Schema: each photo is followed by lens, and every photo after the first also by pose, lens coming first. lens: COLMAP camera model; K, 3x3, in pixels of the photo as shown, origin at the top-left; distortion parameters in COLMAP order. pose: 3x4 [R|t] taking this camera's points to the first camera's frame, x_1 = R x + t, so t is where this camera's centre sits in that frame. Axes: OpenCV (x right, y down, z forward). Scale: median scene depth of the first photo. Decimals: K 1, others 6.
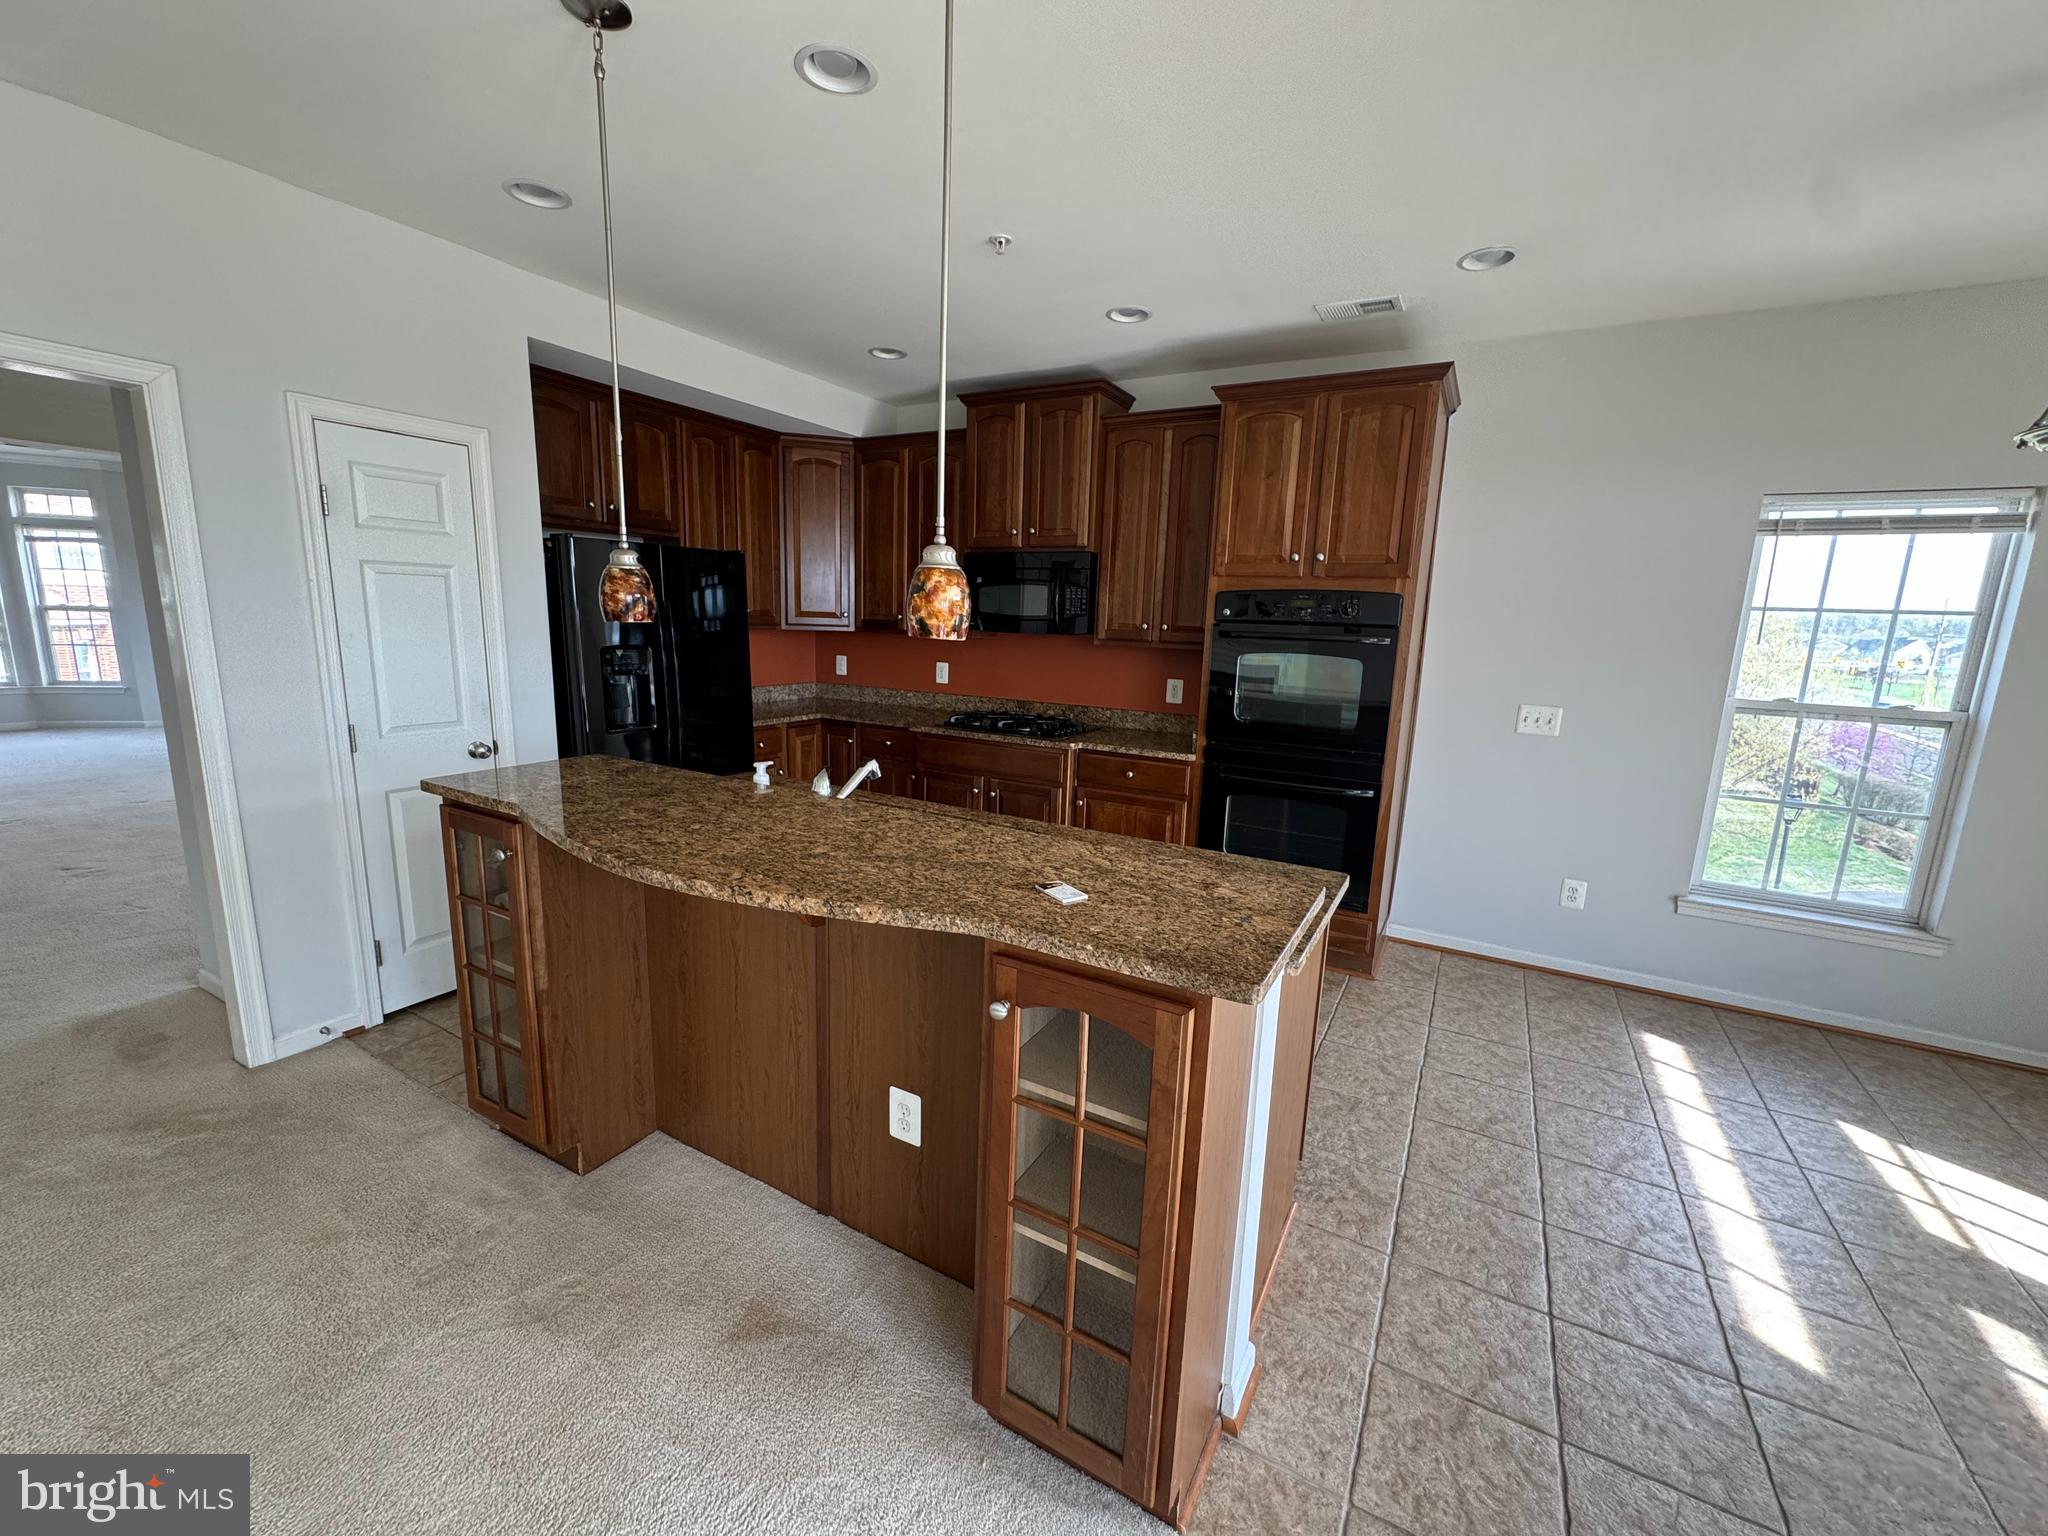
lens RADIAL K [[827.9, 0, 1025.4], [0, 827.9, 772.0], [0, 0, 1]] dist [-0.003313, -0.000073]
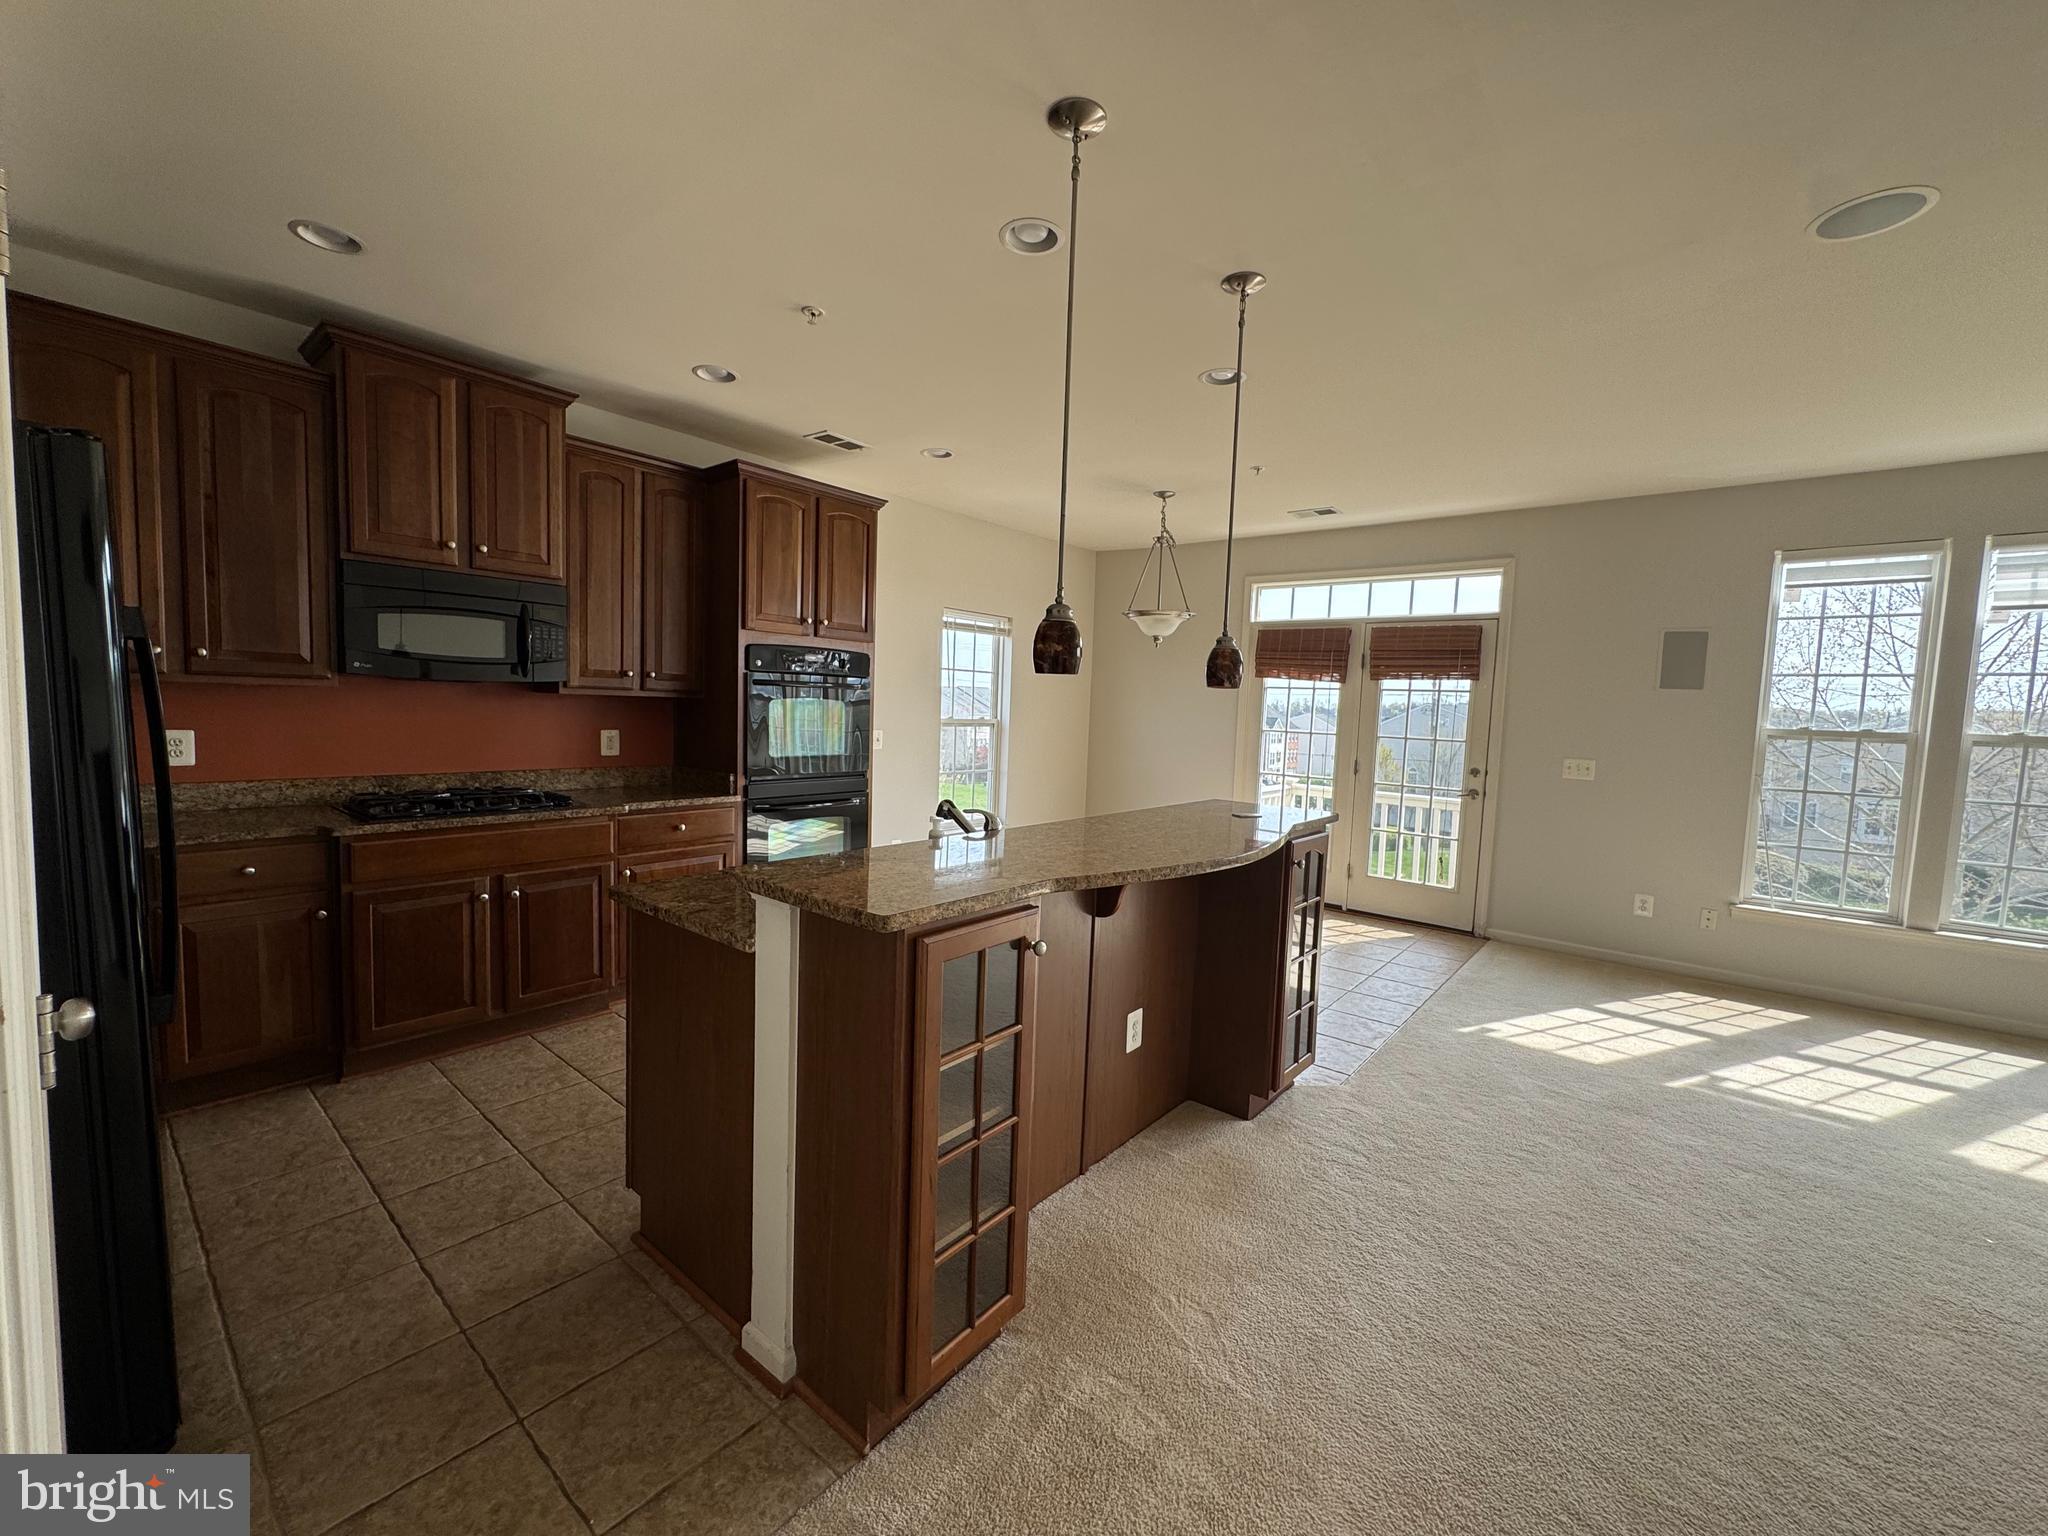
lens RADIAL K [[827.9, 0, 1022.3], [0, 827.9, 772.6], [0, 0, 1]] dist [-0.003313, -0.000073]
pose [[0.184592, -0.106529, 0.977025, -0.806270], [0.156510, 0.984609, 0.077786, -0.080068], [-0.970273, 0.138555, 0.198423, 0.459890]]
